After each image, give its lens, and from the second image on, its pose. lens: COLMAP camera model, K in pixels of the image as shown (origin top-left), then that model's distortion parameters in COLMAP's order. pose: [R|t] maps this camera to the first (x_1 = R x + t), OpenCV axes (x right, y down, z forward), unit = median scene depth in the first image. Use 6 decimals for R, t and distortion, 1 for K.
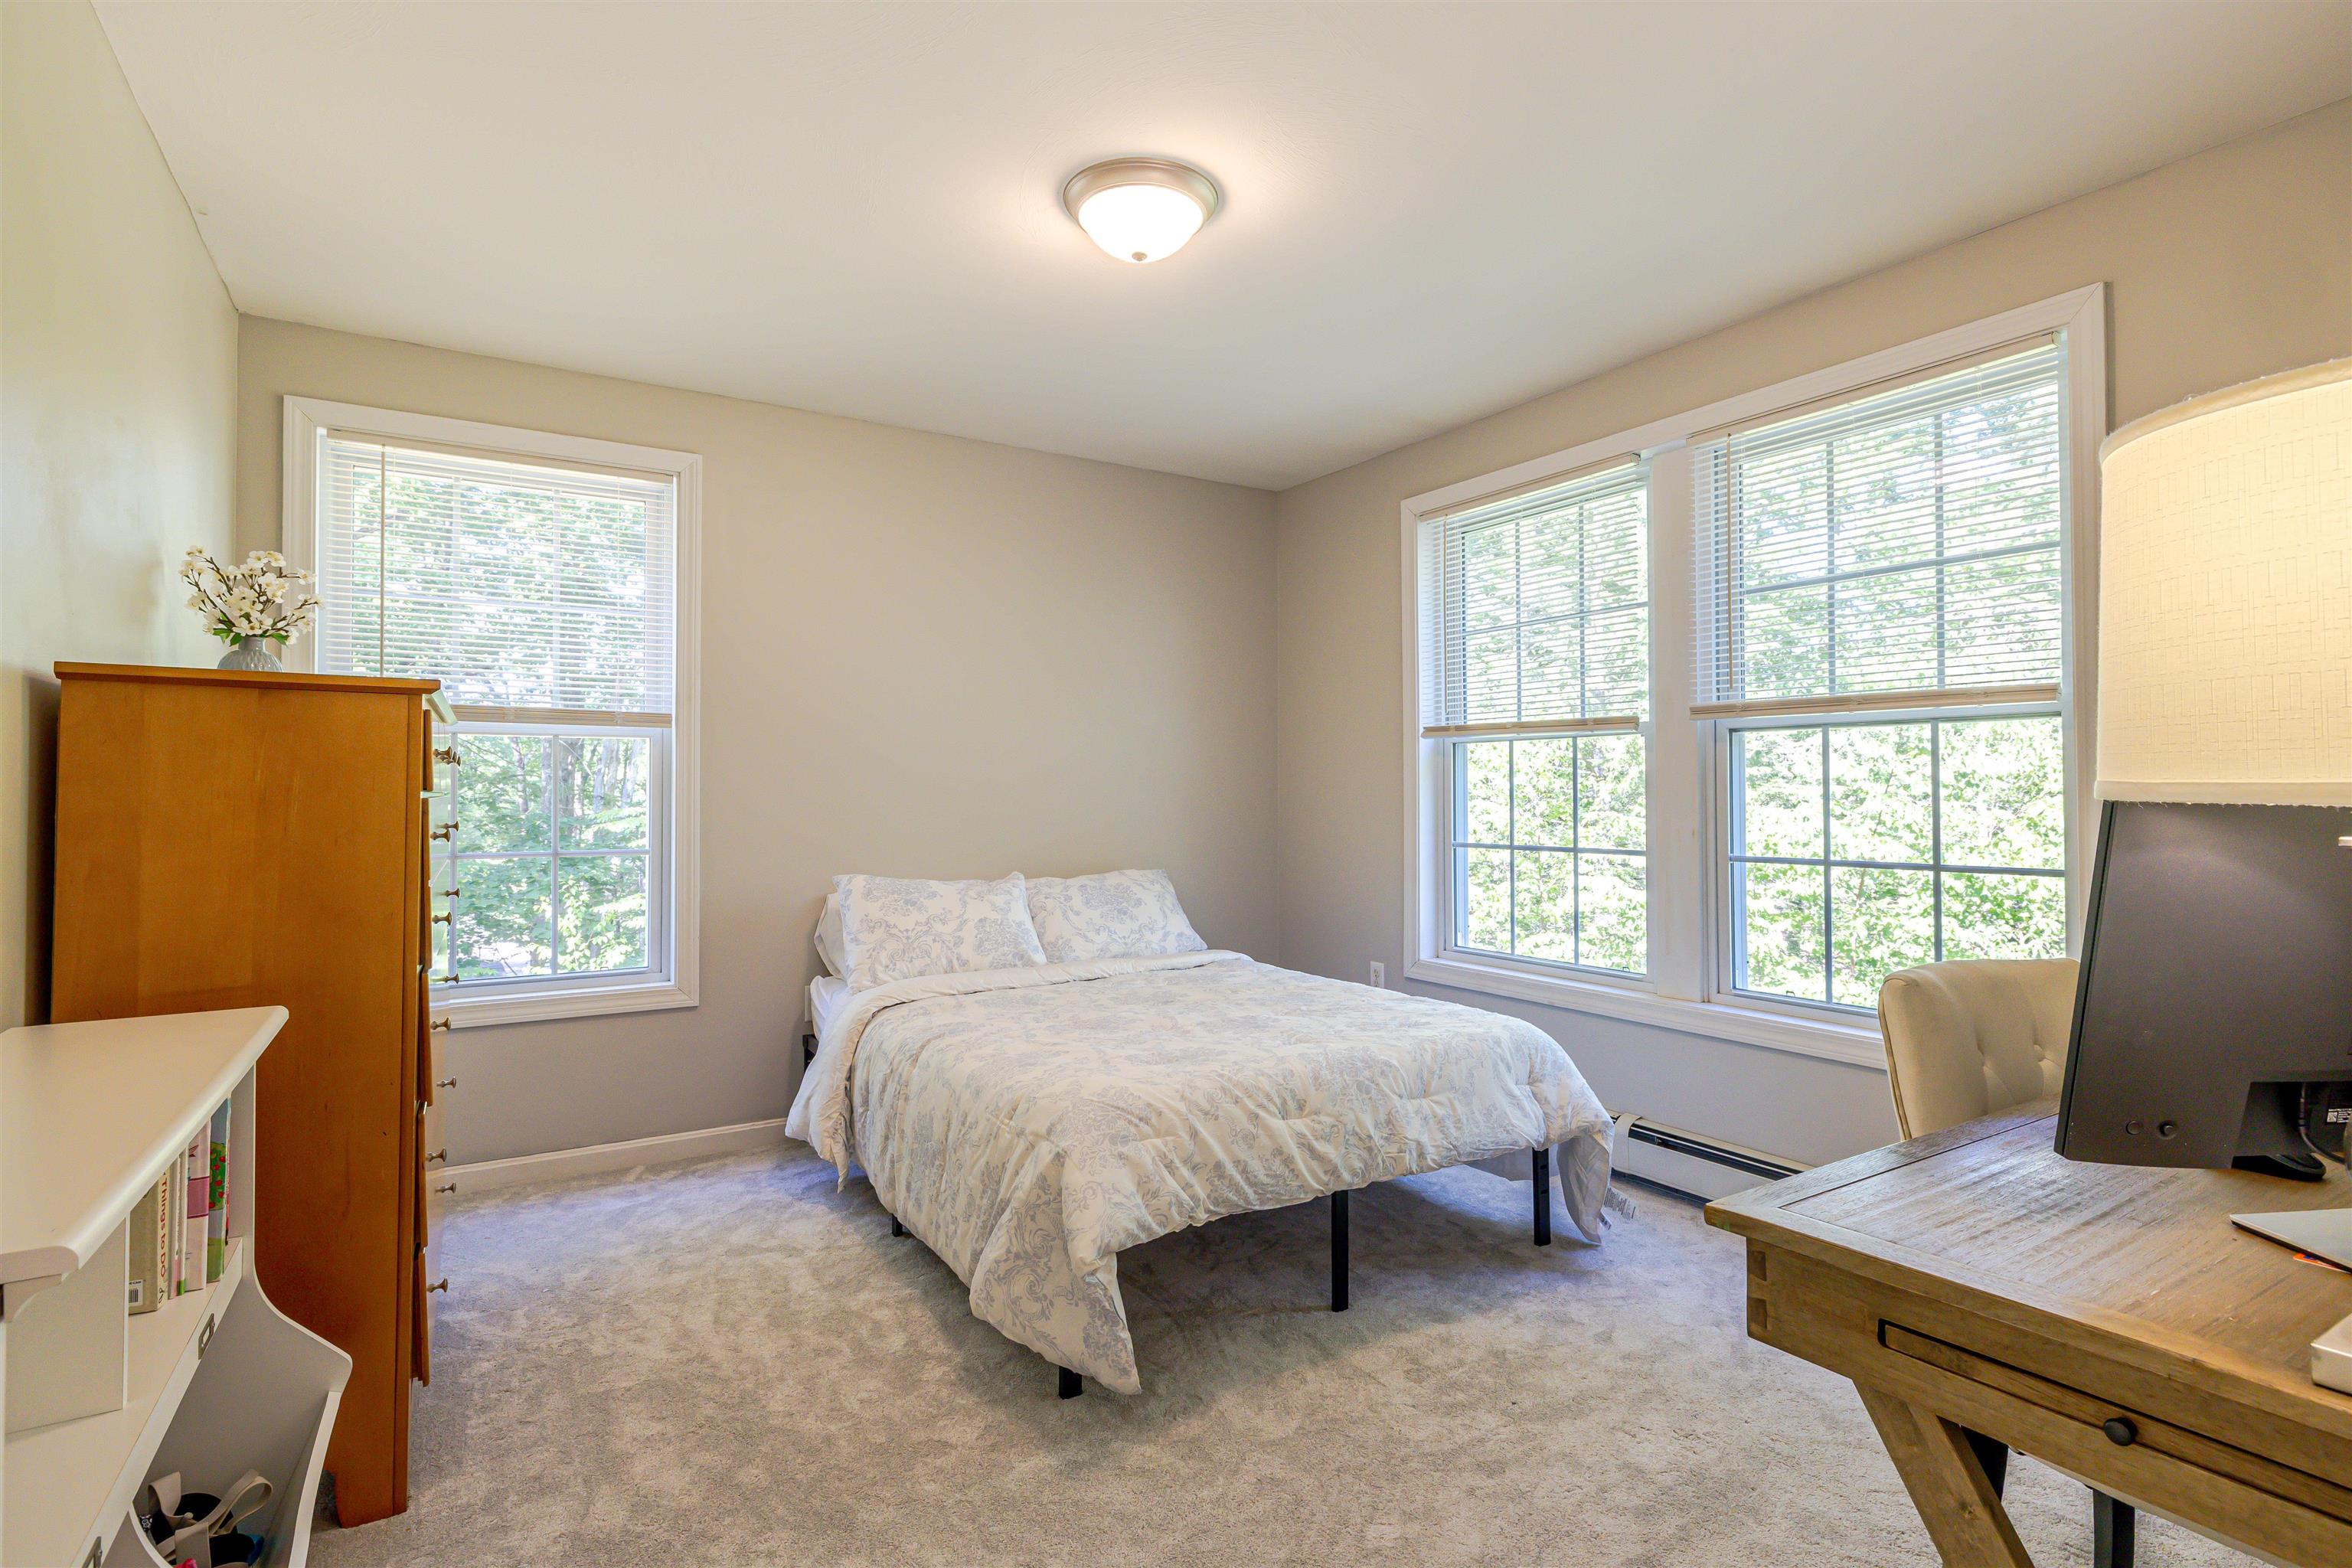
lens RADIAL K [[1114.5, 0, 1176.0], [0, 1114.5, 784.0], [0, 0, 1]] dist [-0.010035, 0.004779]
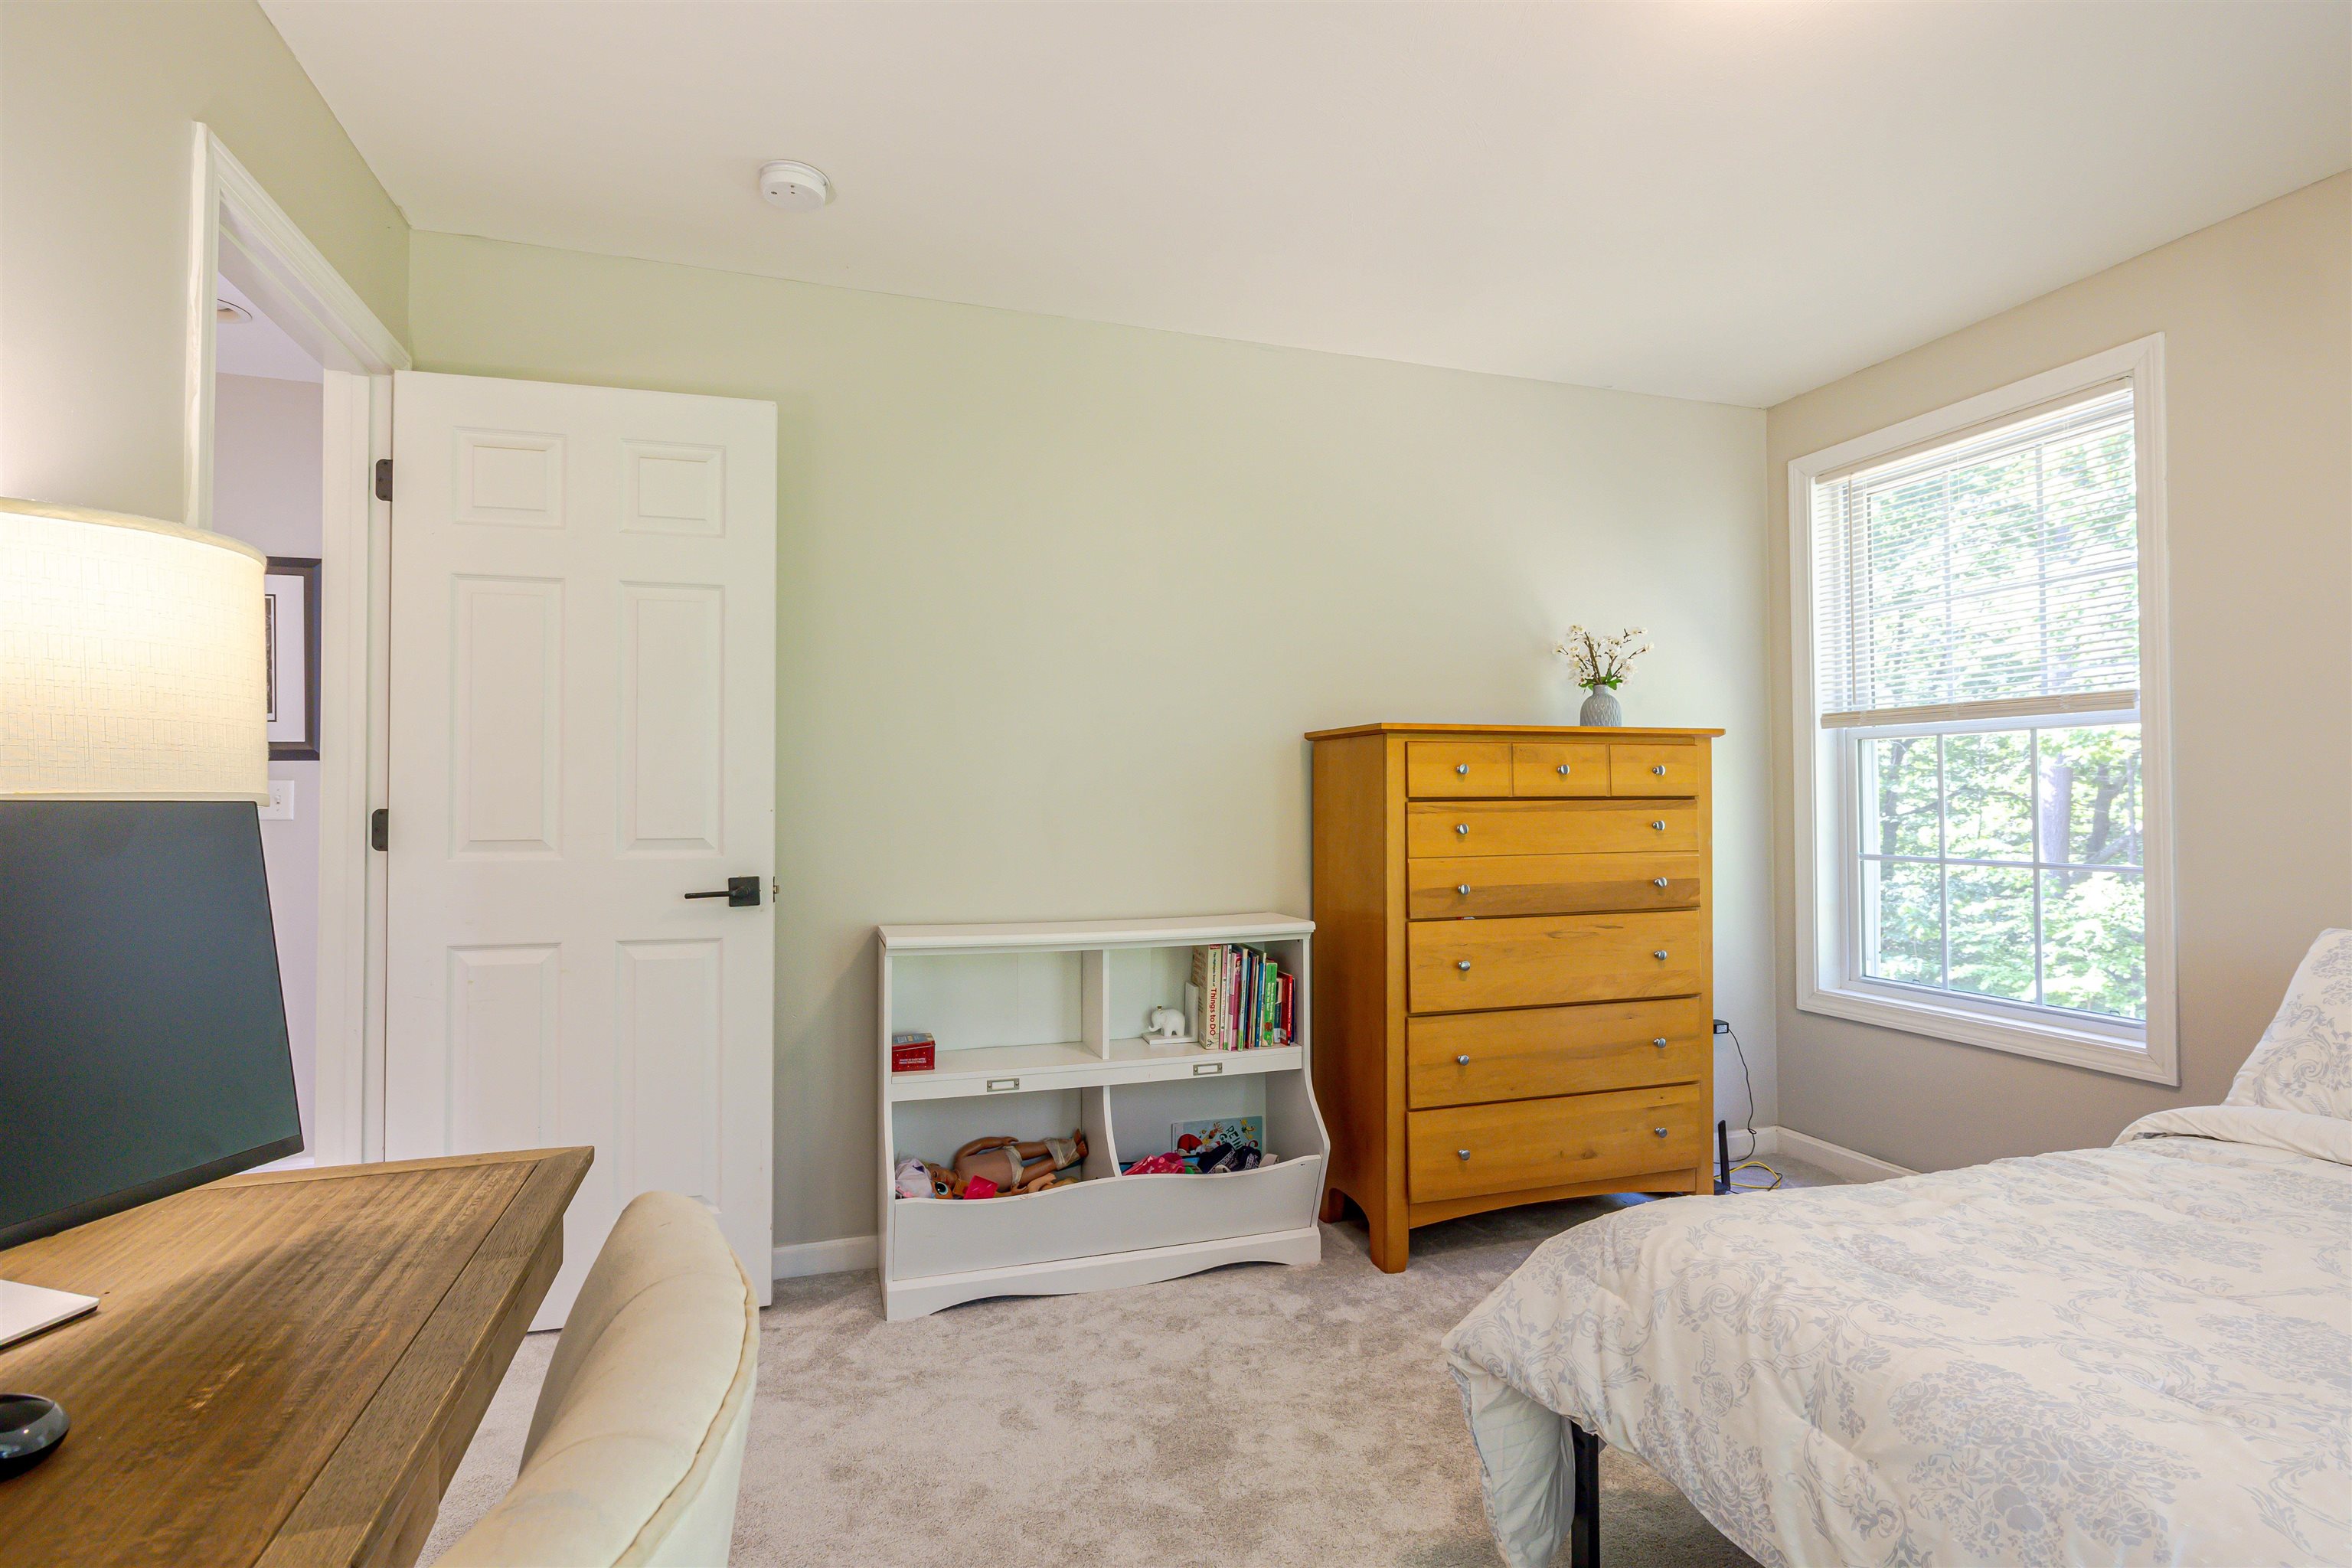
lens RADIAL K [[1098.4, 0, 1173.5], [0, 1098.4, 779.4], [0, 0, 1]] dist [-0.010399, 0.001061]
pose [[-0.218857, -0.018437, -0.975583, 0.720675], [0.017715, 0.999582, -0.022865, 0.009359], [0.975596, -0.022287, -0.218438, 0.901635]]
